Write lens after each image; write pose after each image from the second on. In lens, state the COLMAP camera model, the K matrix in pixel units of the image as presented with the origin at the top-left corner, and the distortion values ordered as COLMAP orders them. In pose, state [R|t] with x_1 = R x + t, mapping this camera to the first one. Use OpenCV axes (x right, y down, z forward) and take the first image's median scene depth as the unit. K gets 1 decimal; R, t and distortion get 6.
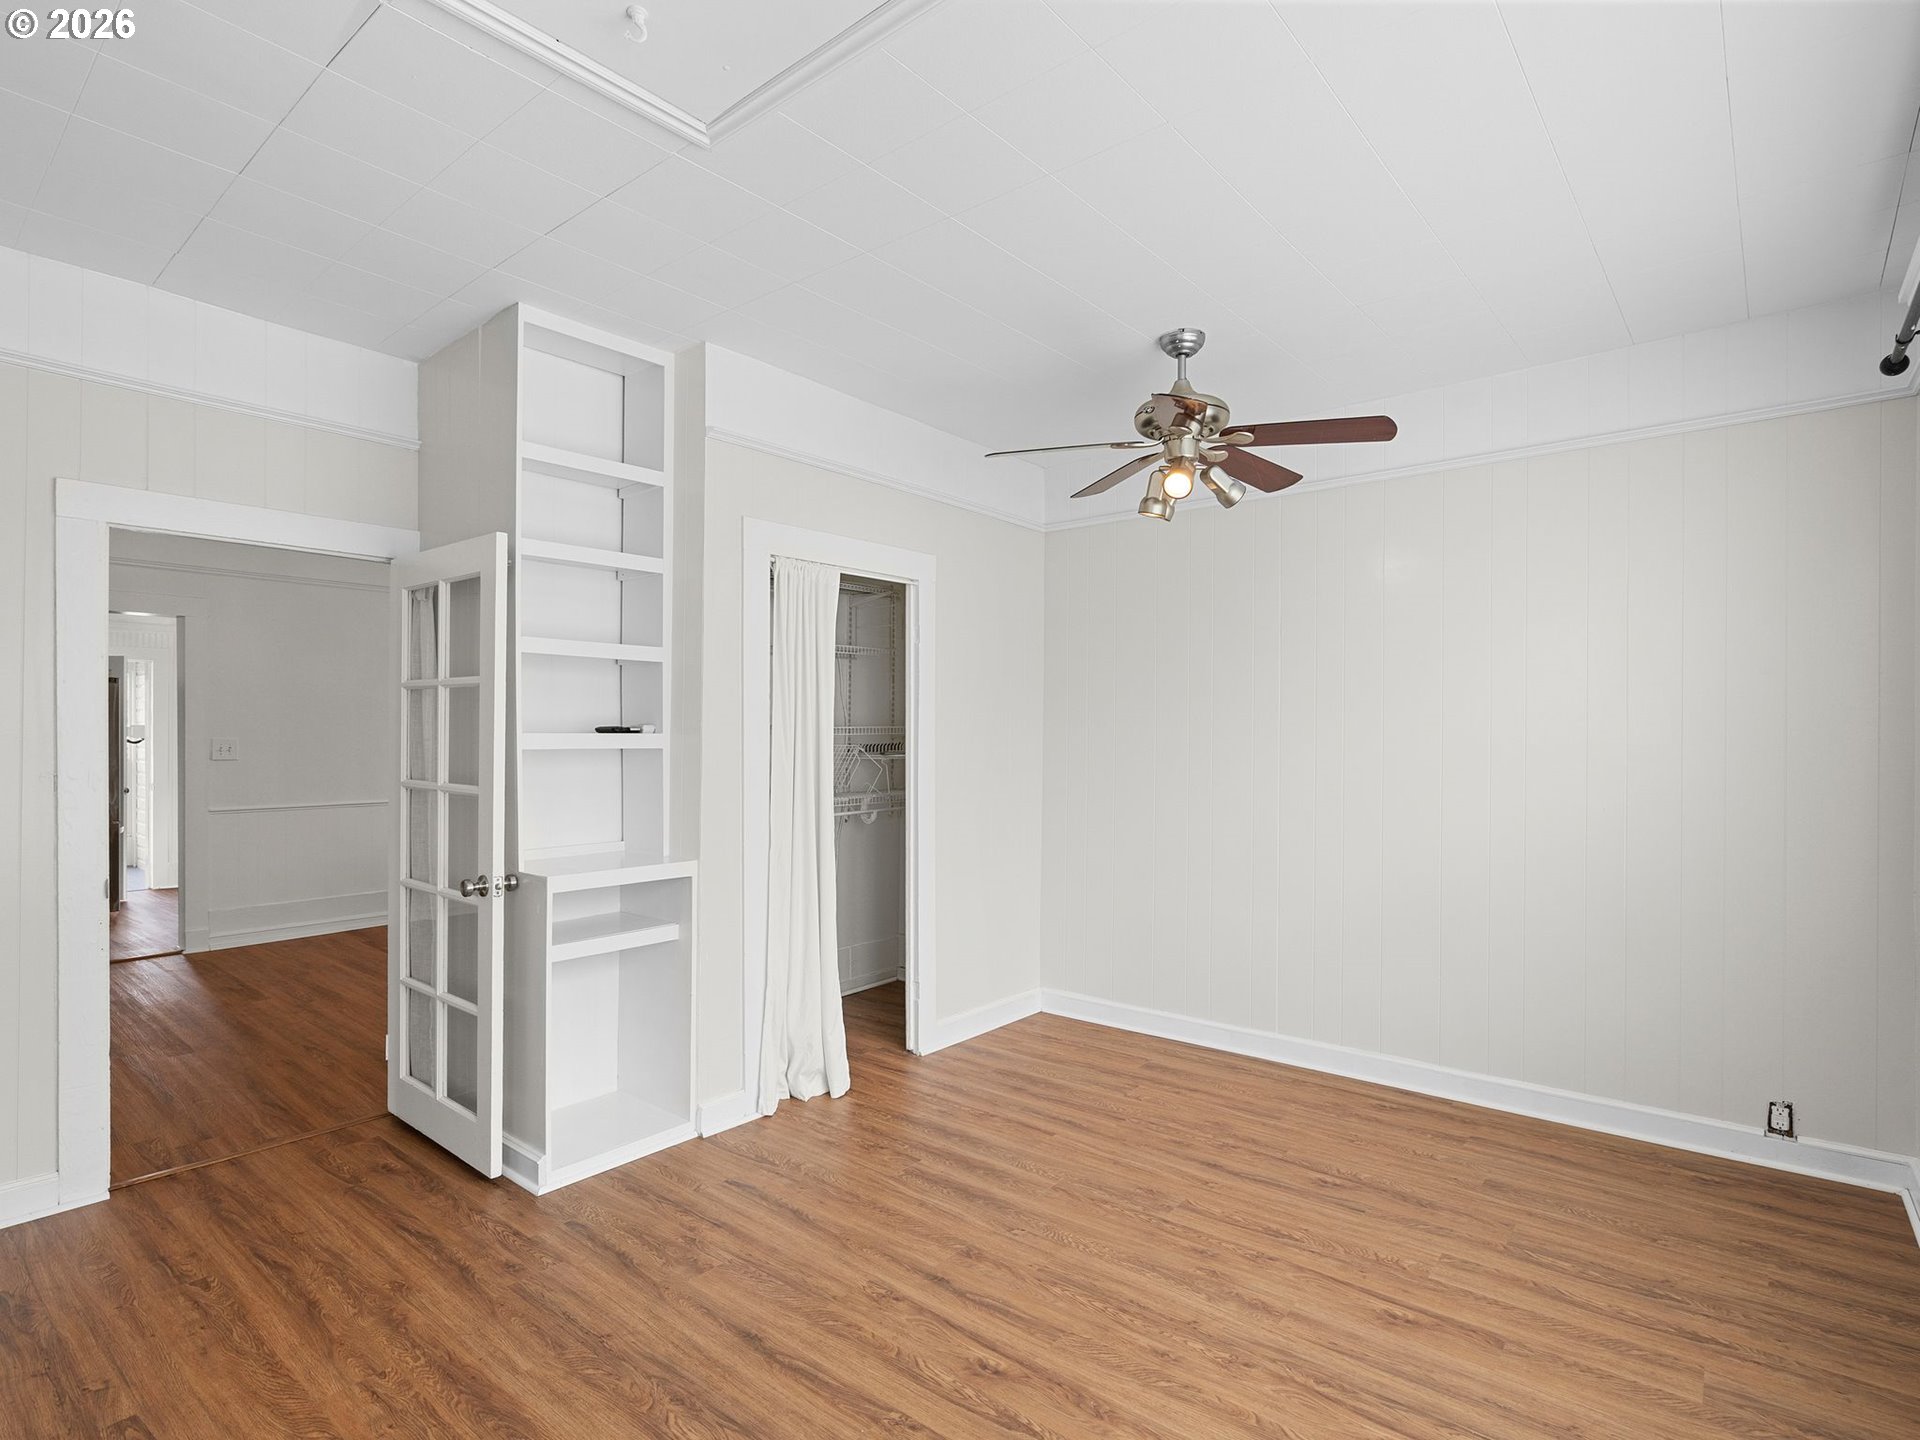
lens RADIAL K [[984.3, 0, 963.2], [0, 984.3, 725.6], [0, 0, 1]] dist [-0.006879, 0.002258]
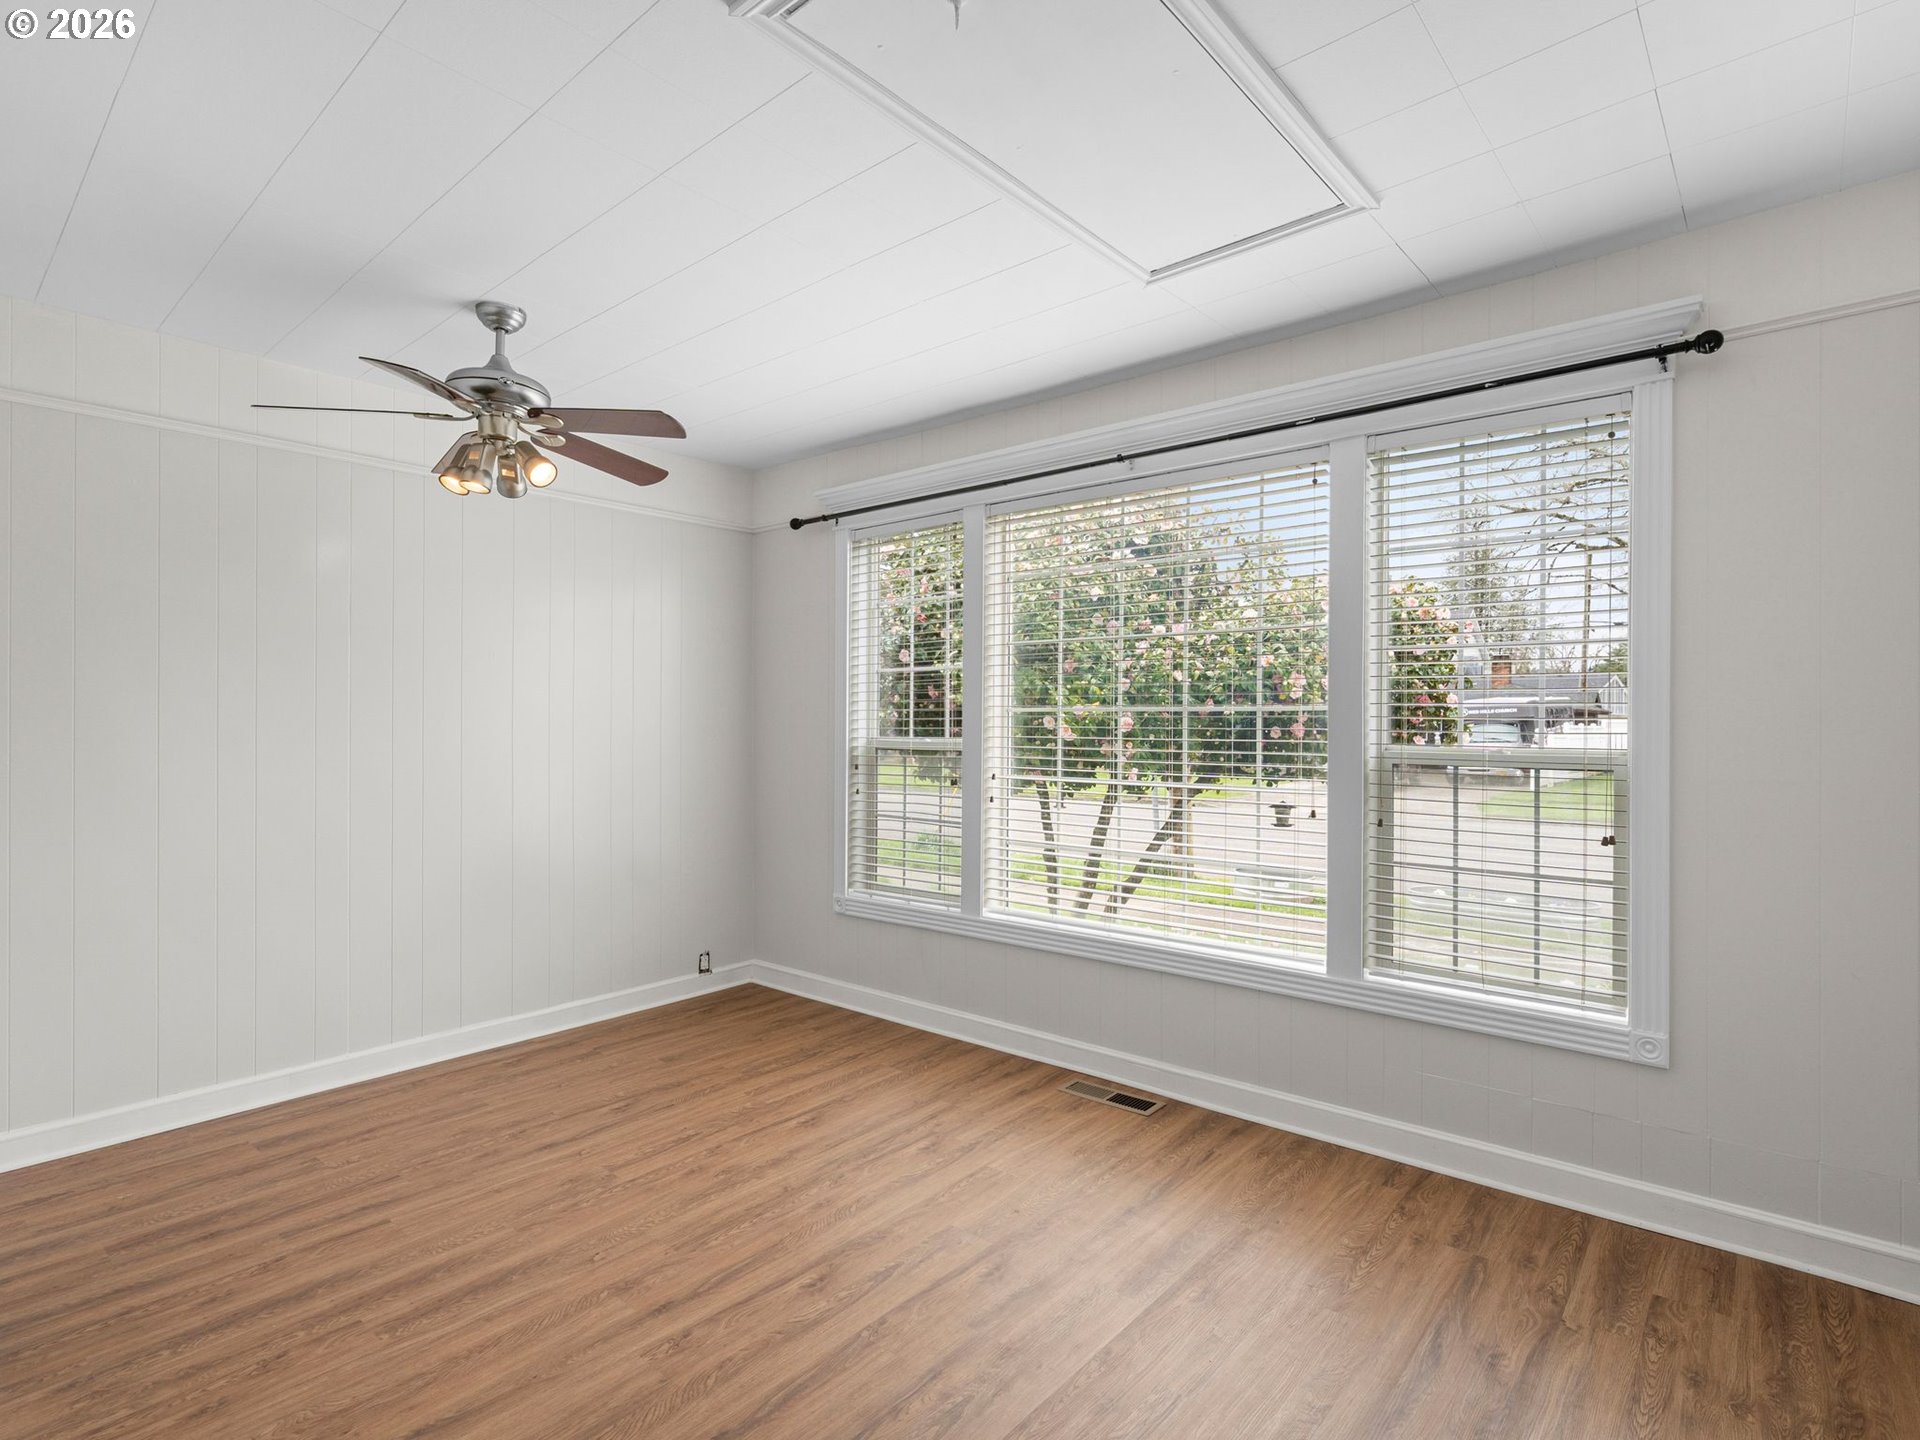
lens RADIAL K [[984.3, 0, 954.6], [0, 984.3, 718.2], [0, 0, 1]] dist [-0.006879, 0.002258]
pose [[0.014885, 0.001441, 0.999888, -0.779383], [-0.009346, 0.999955, -0.001302, -0.000270], [-0.999846, -0.009325, 0.014898, 0.579834]]
